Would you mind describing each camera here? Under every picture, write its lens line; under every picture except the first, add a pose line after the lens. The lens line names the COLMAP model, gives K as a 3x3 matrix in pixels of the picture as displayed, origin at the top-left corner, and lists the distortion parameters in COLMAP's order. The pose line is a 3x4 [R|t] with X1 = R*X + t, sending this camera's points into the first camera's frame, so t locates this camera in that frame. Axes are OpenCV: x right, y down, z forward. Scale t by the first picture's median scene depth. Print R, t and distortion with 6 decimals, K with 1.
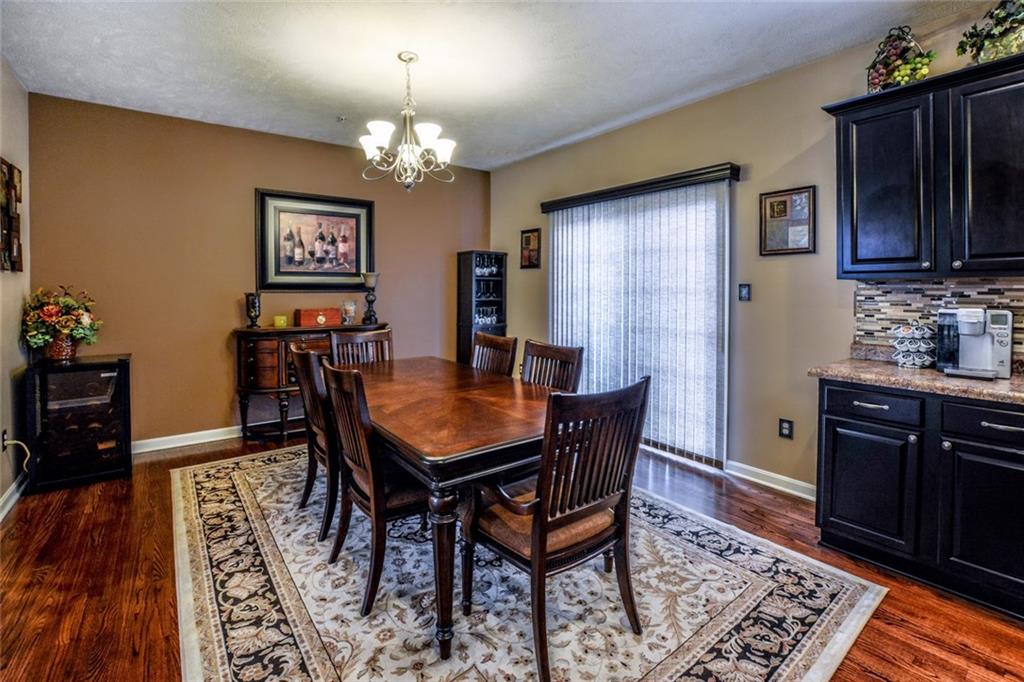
lens RADIAL K [[477.3, 0, 541.3], [0, 477.3, 292.1], [0, 0, 1]] dist [-0.029641, 0.003557]
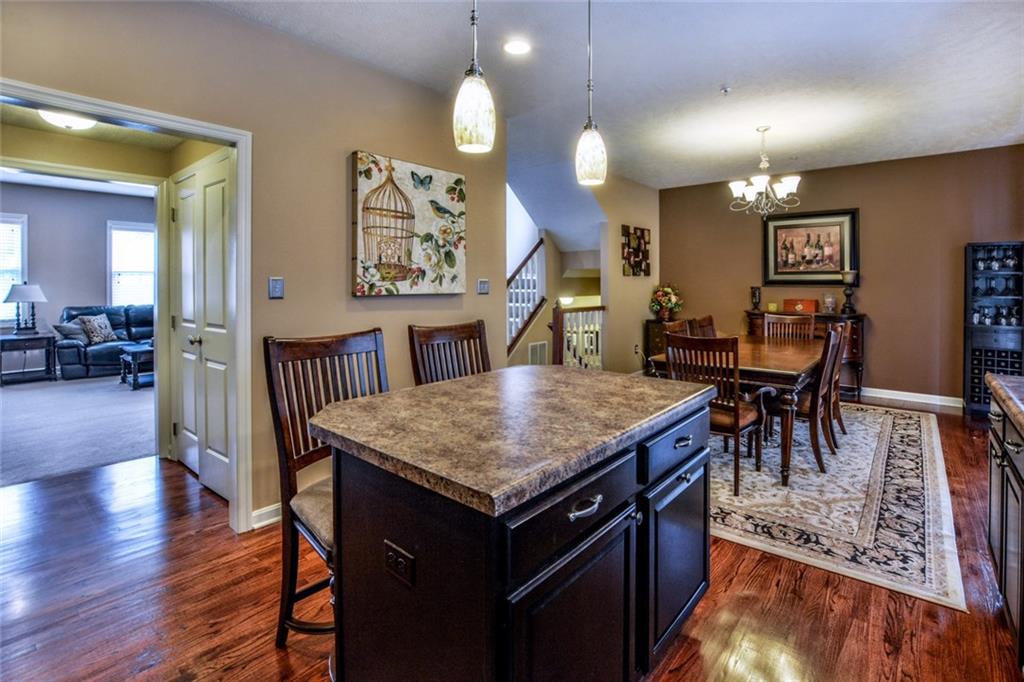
lens RADIAL K [[477.3, 0, 504.7], [0, 477.3, 292.6], [0, 0, 1]] dist [-0.029641, 0.003557]
pose [[0.163148, 0.020385, -0.986391, 1.314156], [-0.010866, 0.999763, 0.018864, 0.000908], [0.986542, 0.007640, 0.163330, -0.048156]]
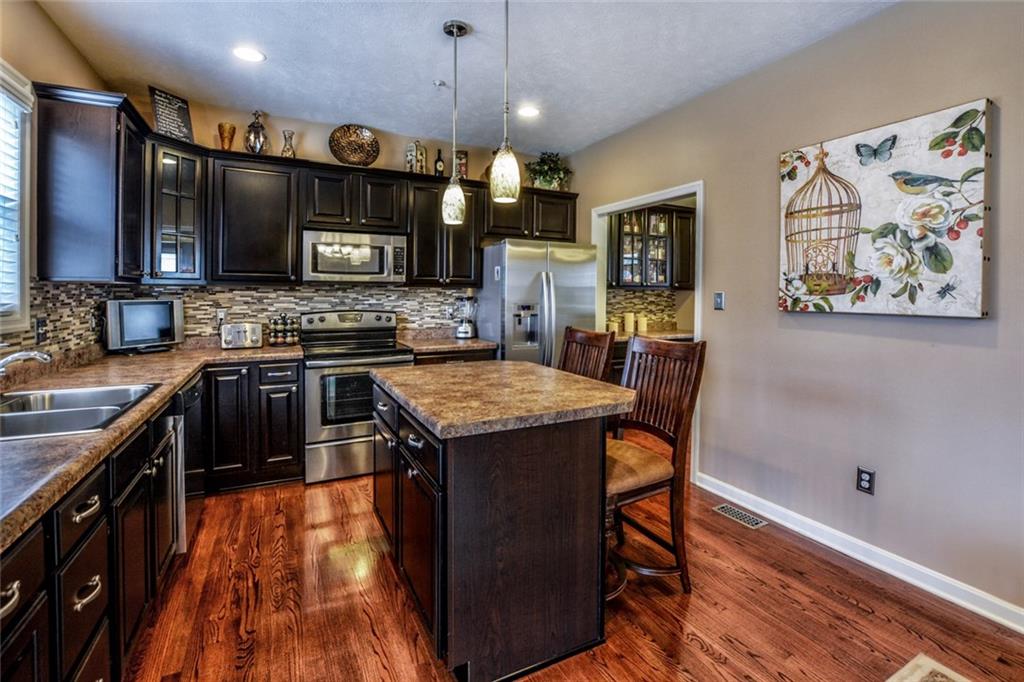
lens RADIAL K [[477.3, 0, 550.4], [0, 477.3, 295.4], [0, 0, 1]] dist [-0.029641, 0.003557]
pose [[-0.984217, -0.008211, 0.176777, 0.305993], [-0.005850, 0.999887, 0.013872, -0.013852], [-0.176871, 0.012619, -0.984153, 1.067803]]
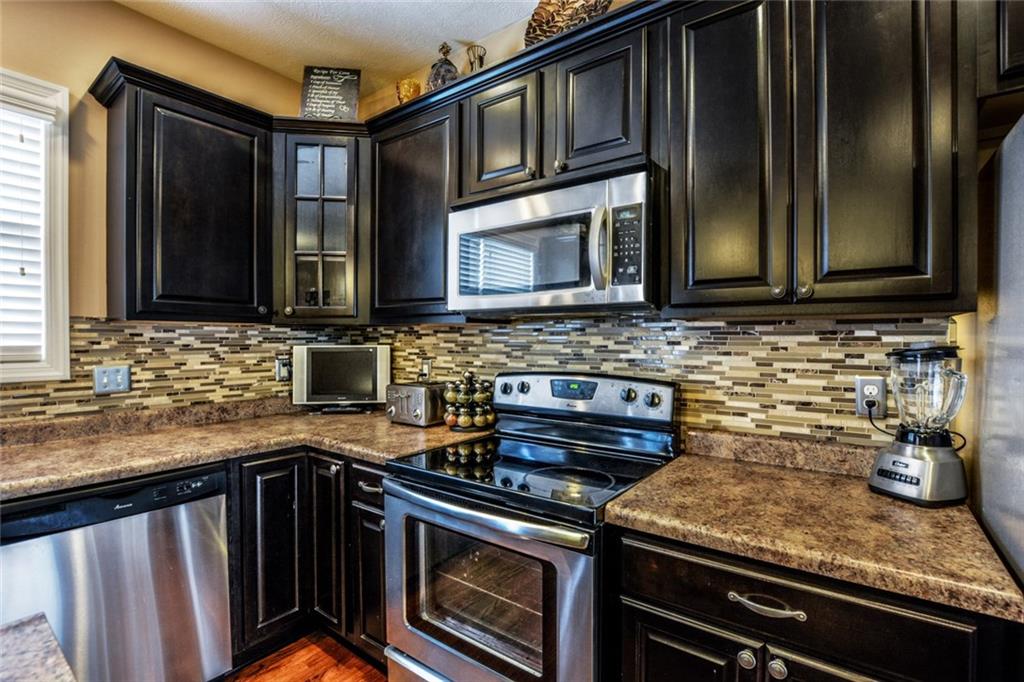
lens RADIAL K [[477.3, 0, 483.9], [0, 477.3, 338.6], [0, 0, 1]] dist [-0.029641, 0.003557]
pose [[-0.201115, -0.005065, 0.979555, 0.580562], [0.007161, 0.999952, 0.006641, 0.005314], [-0.979541, 0.008350, -0.201069, -0.214149]]
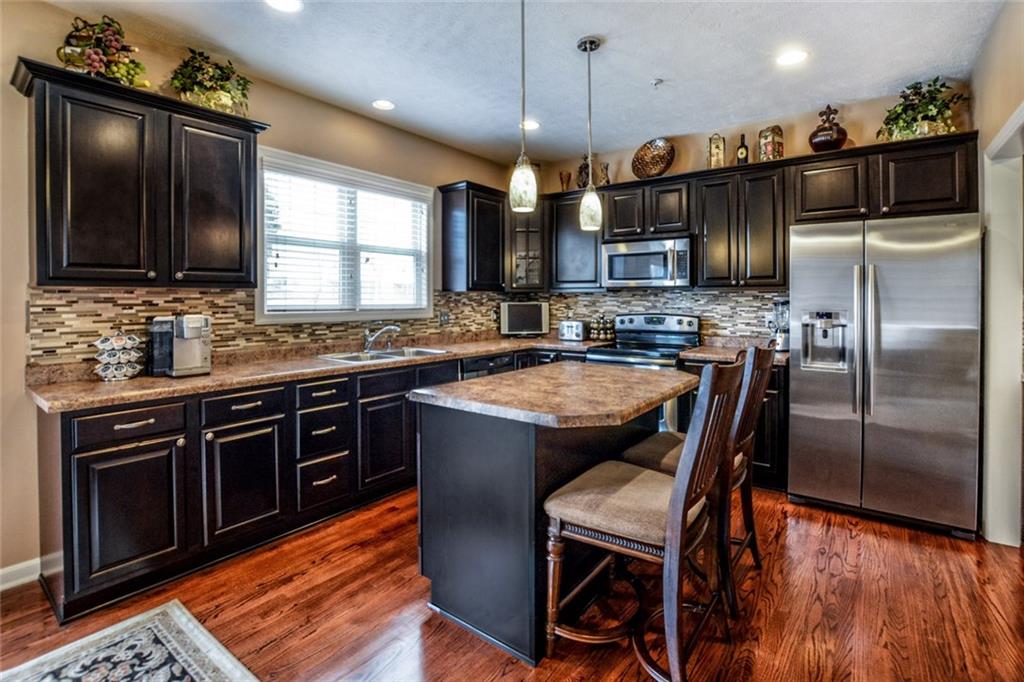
lens RADIAL K [[477.3, 0, 507.3], [0, 477.3, 296.7], [0, 0, 1]] dist [-0.029641, 0.003557]
pose [[-0.233594, 0.001874, 0.972332, -0.345053], [0.009299, 0.999957, 0.000307, -0.002442], [-0.972290, 0.009114, -0.233601, 0.476827]]
